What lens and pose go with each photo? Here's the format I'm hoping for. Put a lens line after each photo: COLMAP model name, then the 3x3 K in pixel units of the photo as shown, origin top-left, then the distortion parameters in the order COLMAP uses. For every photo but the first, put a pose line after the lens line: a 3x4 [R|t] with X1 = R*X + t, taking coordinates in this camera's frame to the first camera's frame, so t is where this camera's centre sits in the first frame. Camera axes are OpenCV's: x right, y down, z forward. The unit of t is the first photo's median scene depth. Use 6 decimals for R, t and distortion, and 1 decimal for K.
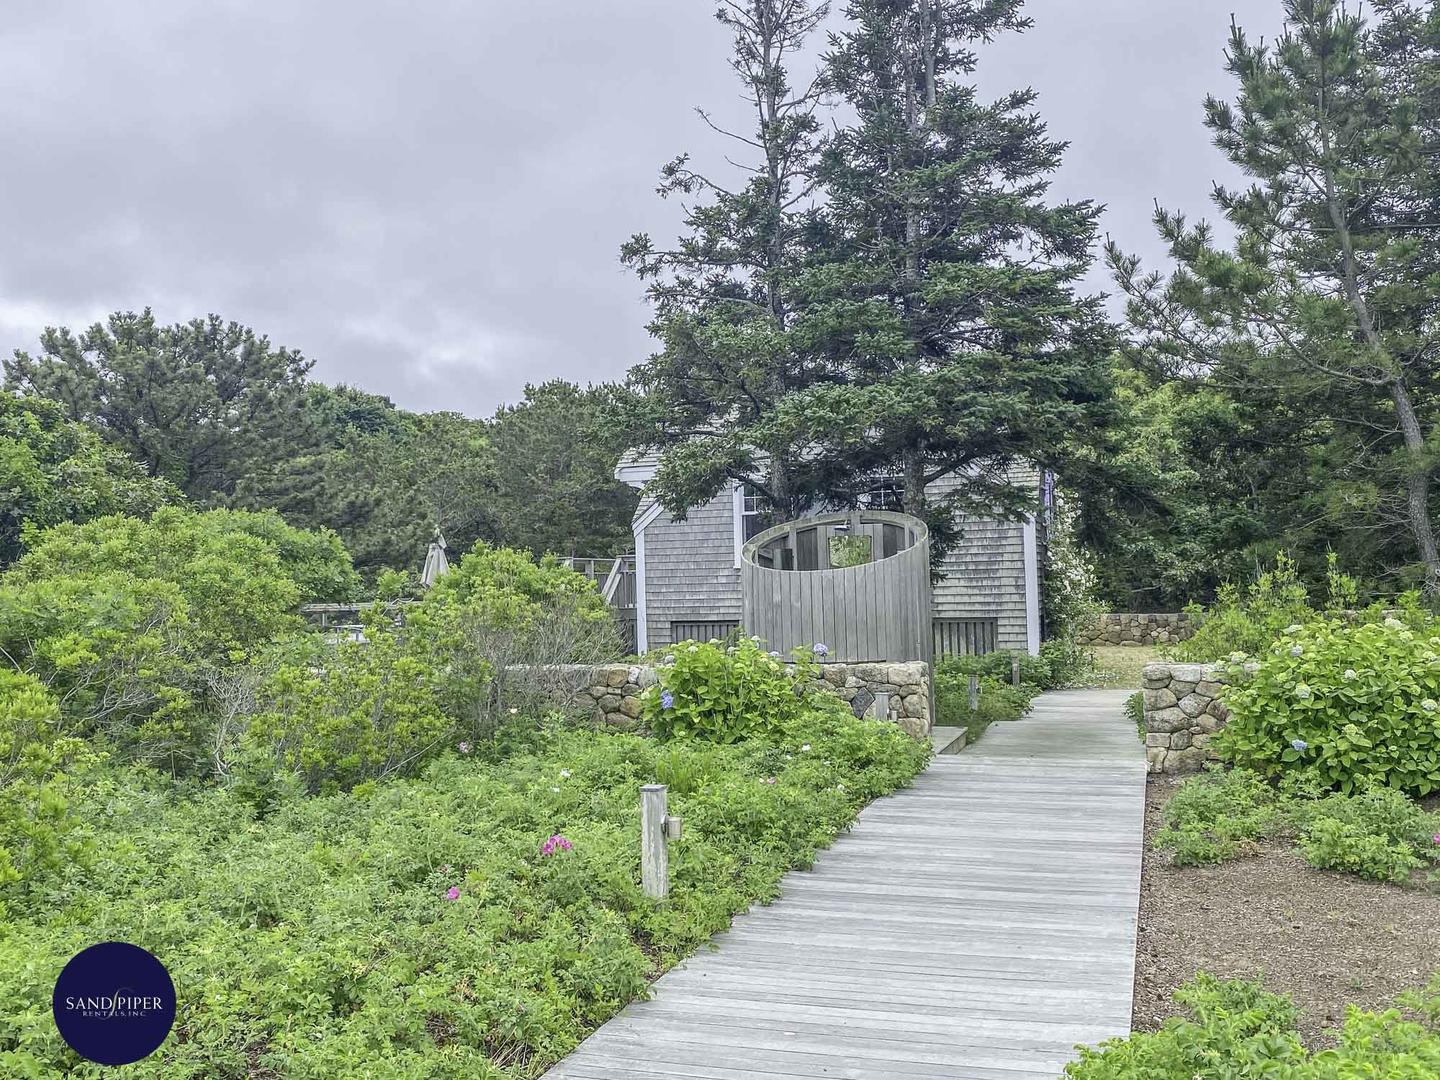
lens RADIAL K [[1322.2, 0, 733.1], [0, 1322.2, 531.6], [0, 0, 1]] dist [0.057880, 0.000000]
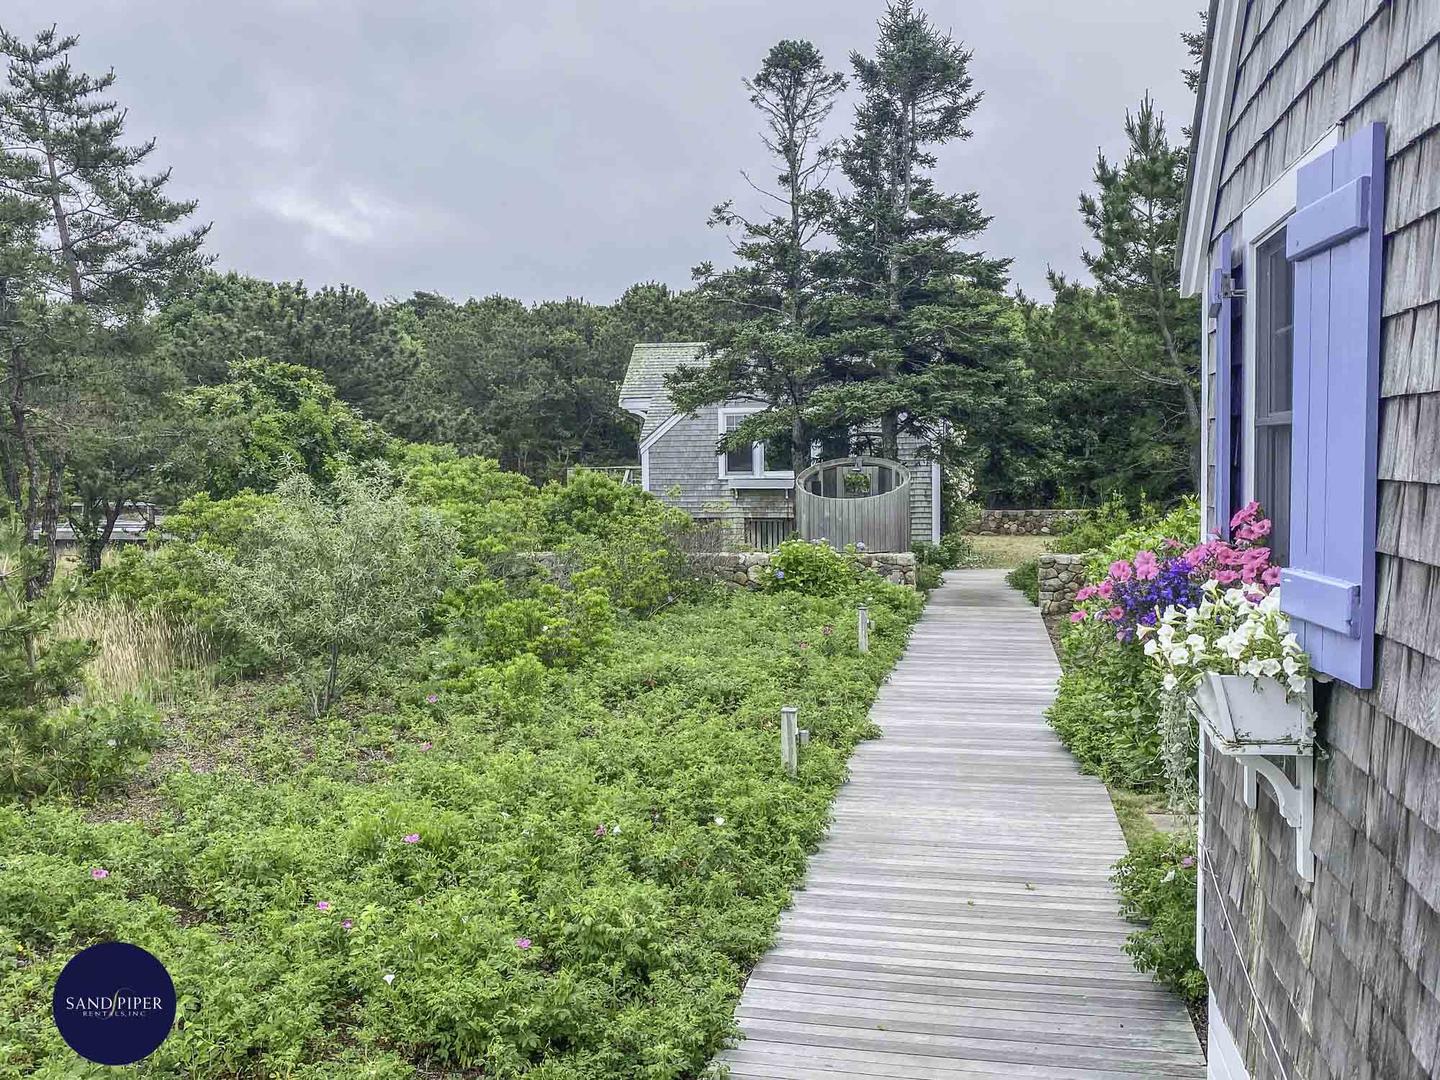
lens RADIAL K [[1322.2, 0, 709.5], [0, 1322.2, 546.2], [0, 0, 1]] dist [0.057880, 0.000000]
pose [[0.993962, 0.005787, 0.109573, -0.238078], [-0.016875, 0.994790, 0.100537, -0.060489], [-0.108421, -0.101779, 0.988881, -0.518869]]
